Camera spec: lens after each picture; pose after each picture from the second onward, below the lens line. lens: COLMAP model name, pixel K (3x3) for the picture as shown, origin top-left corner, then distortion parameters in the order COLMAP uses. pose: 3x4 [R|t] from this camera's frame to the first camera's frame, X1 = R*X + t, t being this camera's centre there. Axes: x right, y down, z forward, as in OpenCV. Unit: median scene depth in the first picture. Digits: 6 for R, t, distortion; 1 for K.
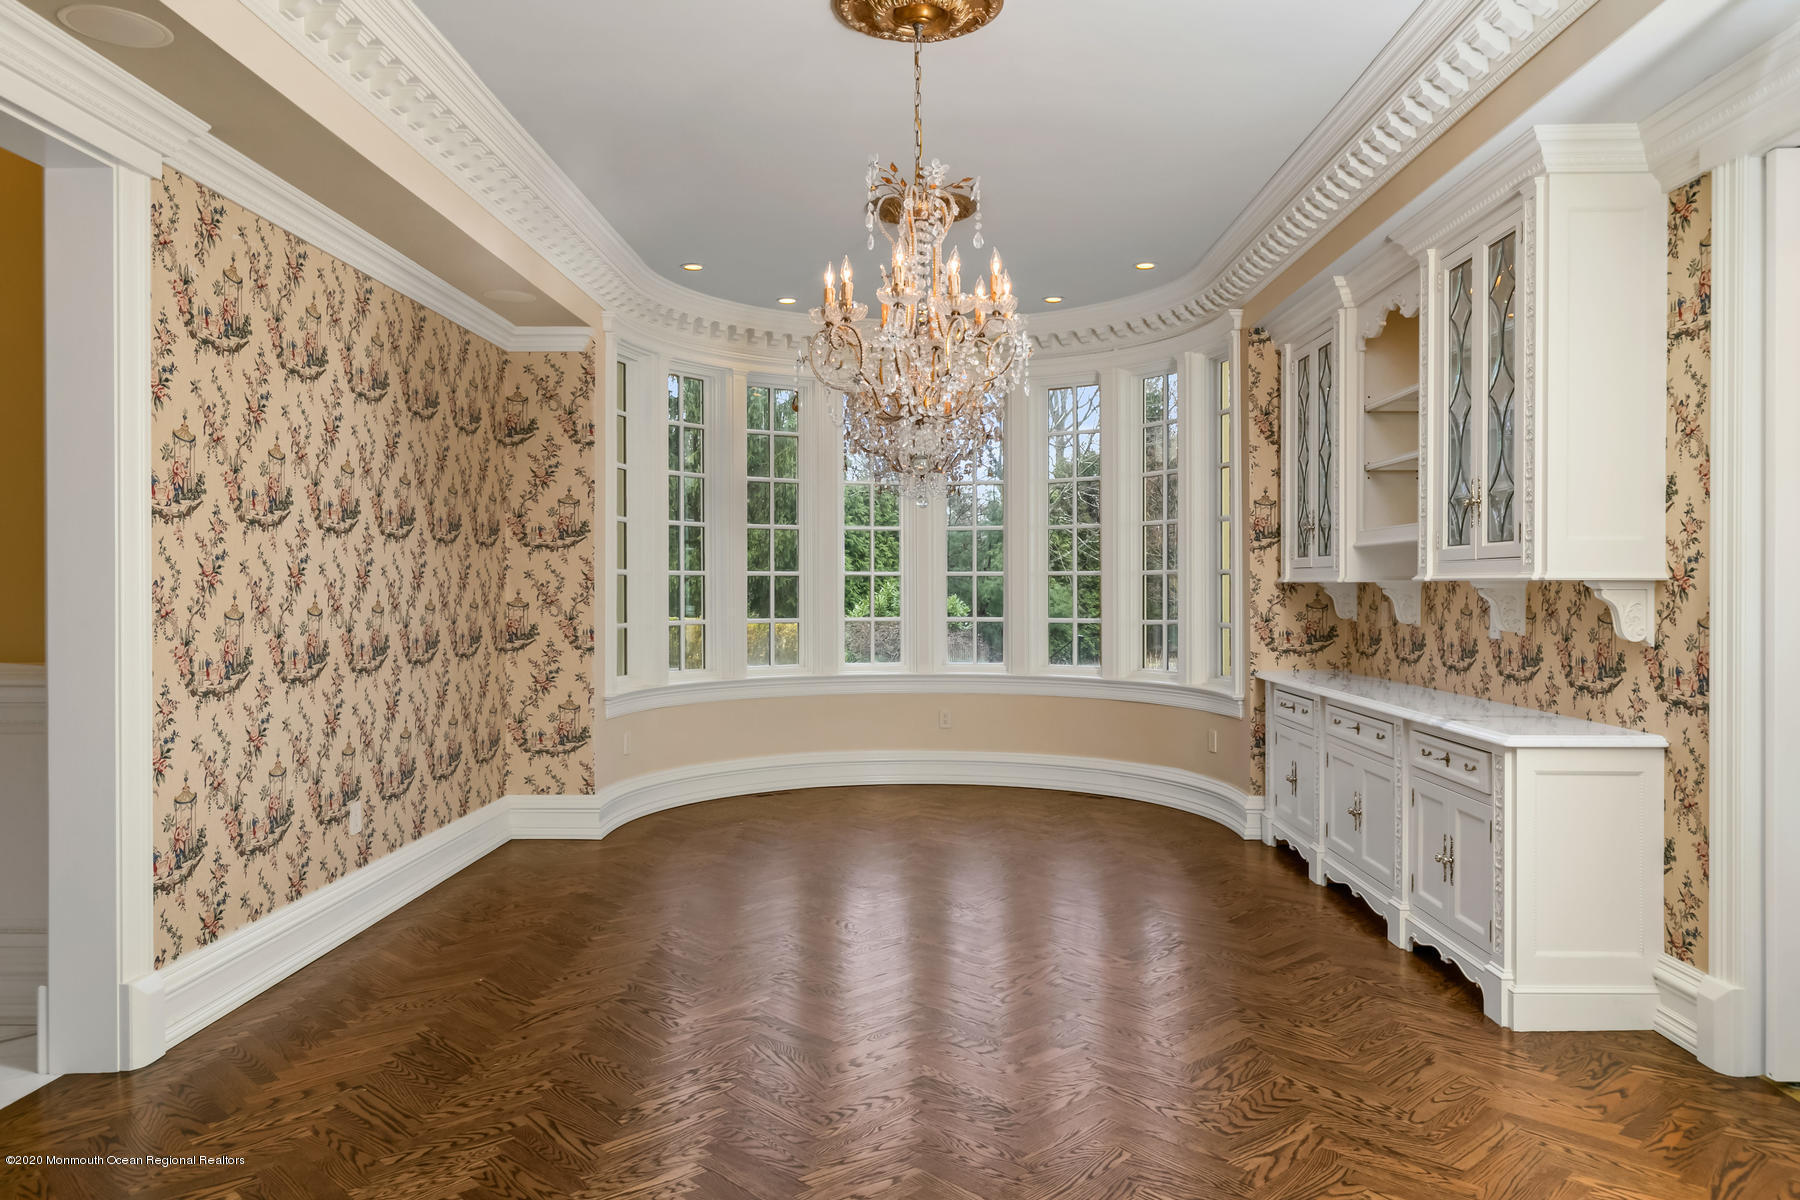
lens RADIAL K [[1272.9, 0, 900.9], [0, 1272.9, 597.4], [0, 0, 1]] dist [-0.001328, -0.000611]
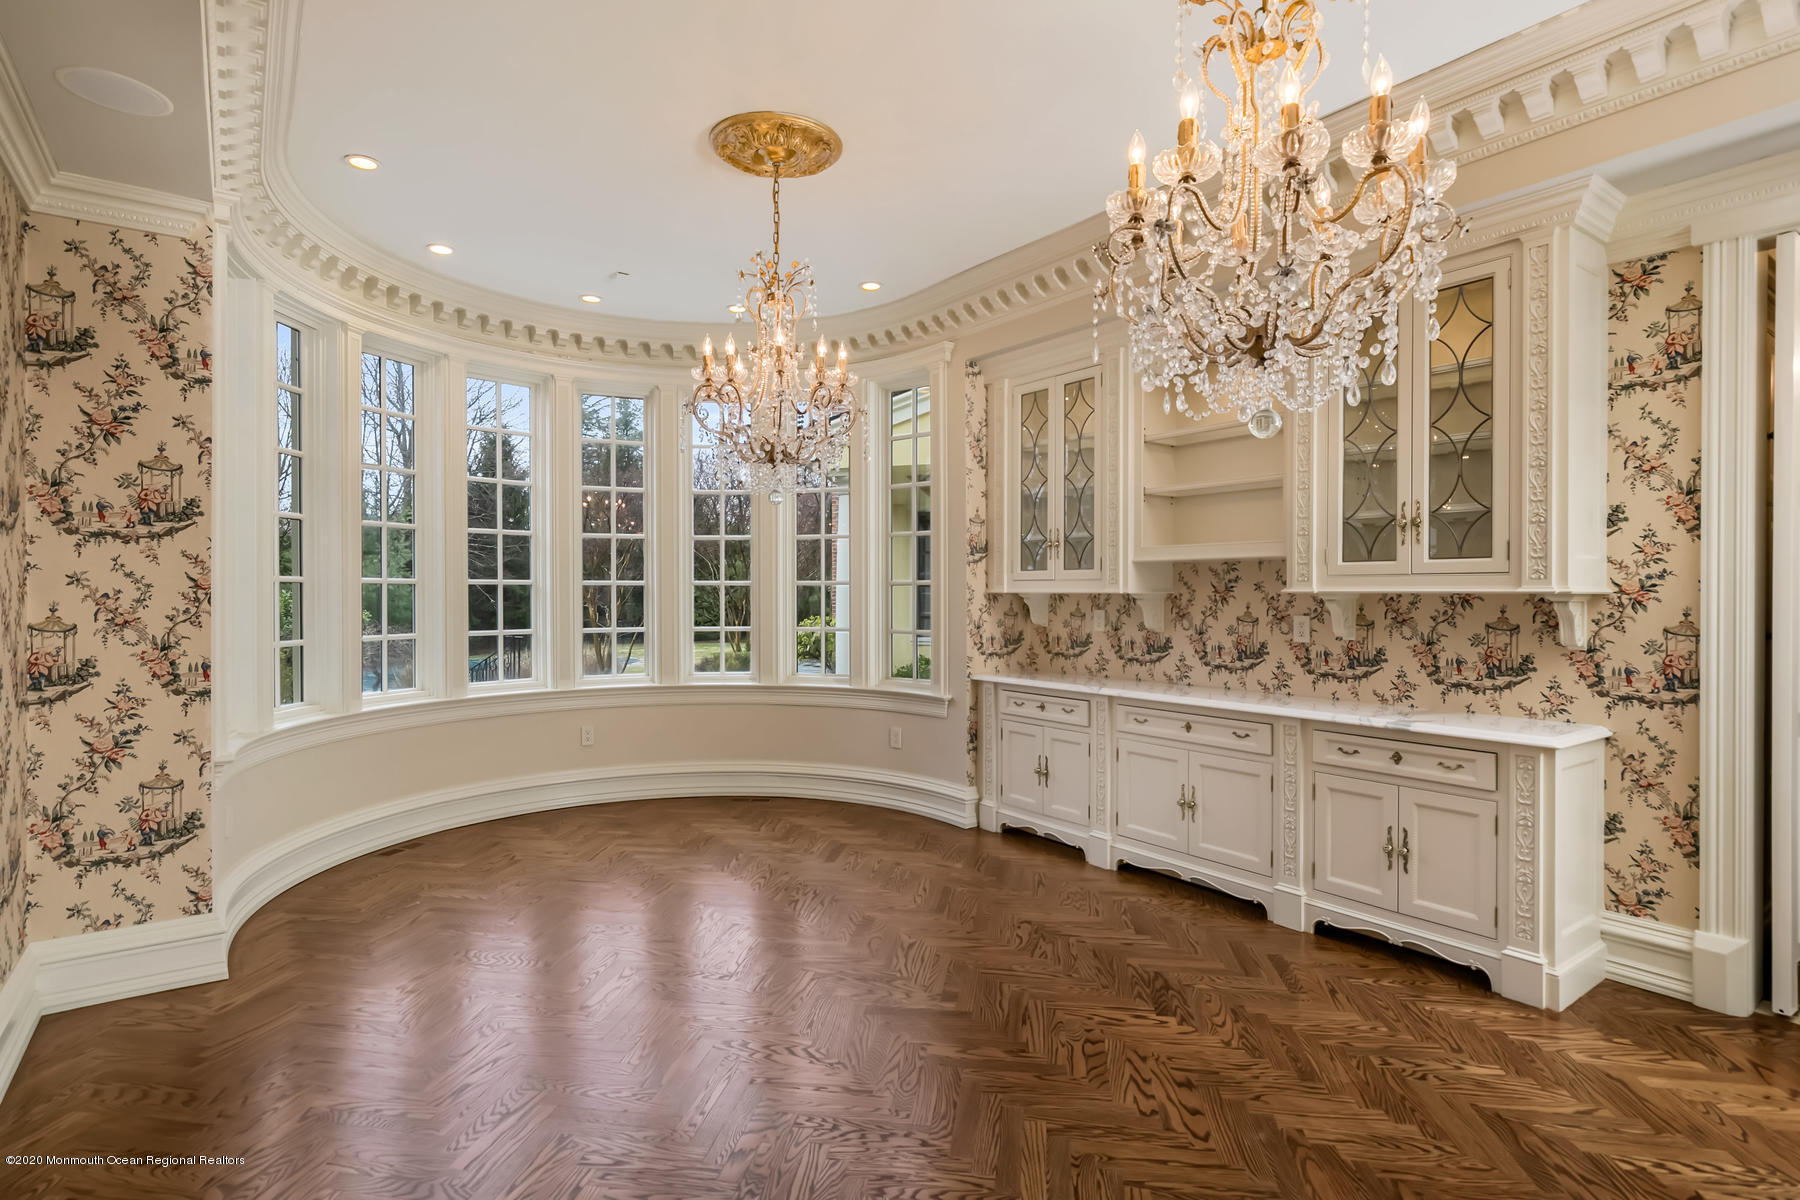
lens RADIAL K [[910.4, 0, 899.4], [0, 910.4, 597.9], [0, 0, 1]] dist [0.003947, 0.000934]
pose [[0.796786, -0.002599, 0.604255, -0.245458], [0.004475, 0.999989, -0.001599, -0.006467], [-0.604244, 0.003978, 0.796789, 0.409764]]
